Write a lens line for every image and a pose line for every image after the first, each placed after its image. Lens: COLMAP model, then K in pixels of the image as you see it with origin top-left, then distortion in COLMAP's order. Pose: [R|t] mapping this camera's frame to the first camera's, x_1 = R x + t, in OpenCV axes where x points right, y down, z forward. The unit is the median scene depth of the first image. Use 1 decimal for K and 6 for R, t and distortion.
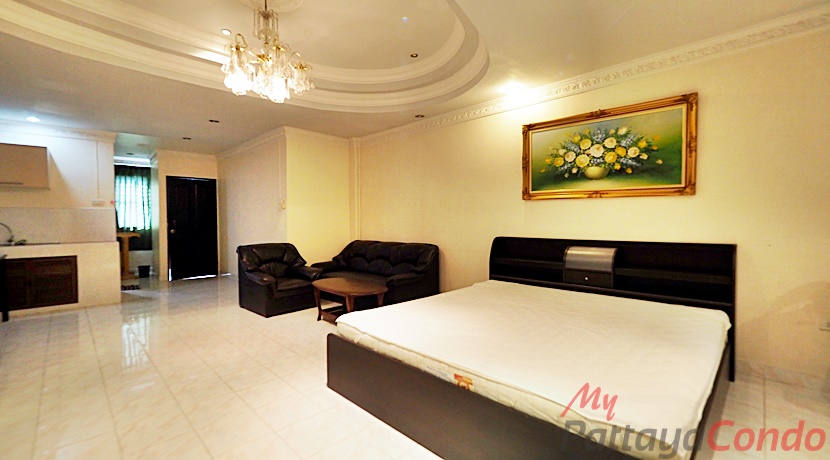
lens RADIAL K [[351.3, 0, 415.8], [0, 351.3, 224.7], [0, 0, 1]] dist [-0.000405, 0.000081]
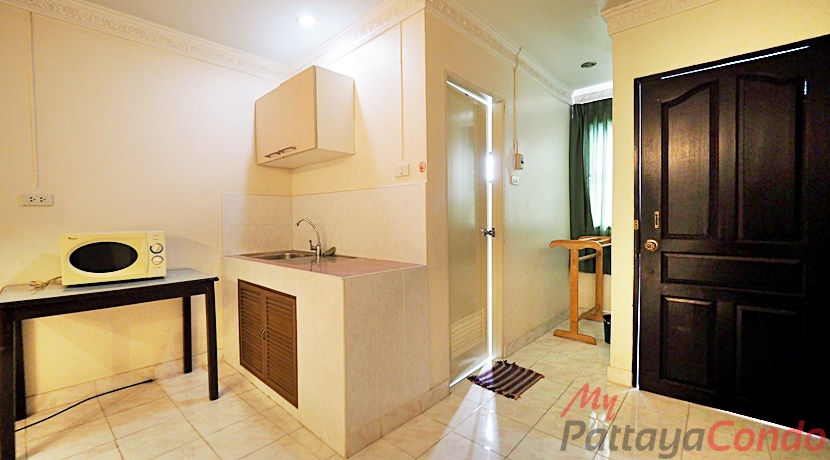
lens RADIAL K [[351.3, 0, 415.8], [0, 351.3, 224.7], [0, 0, 1]] dist [-0.000405, 0.000081]
pose [[0.077876, 0.017630, -0.996807, -0.477641], [-0.007242, 0.999827, 0.017118, -0.005398], [0.996937, 0.005885, 0.077991, 0.986003]]
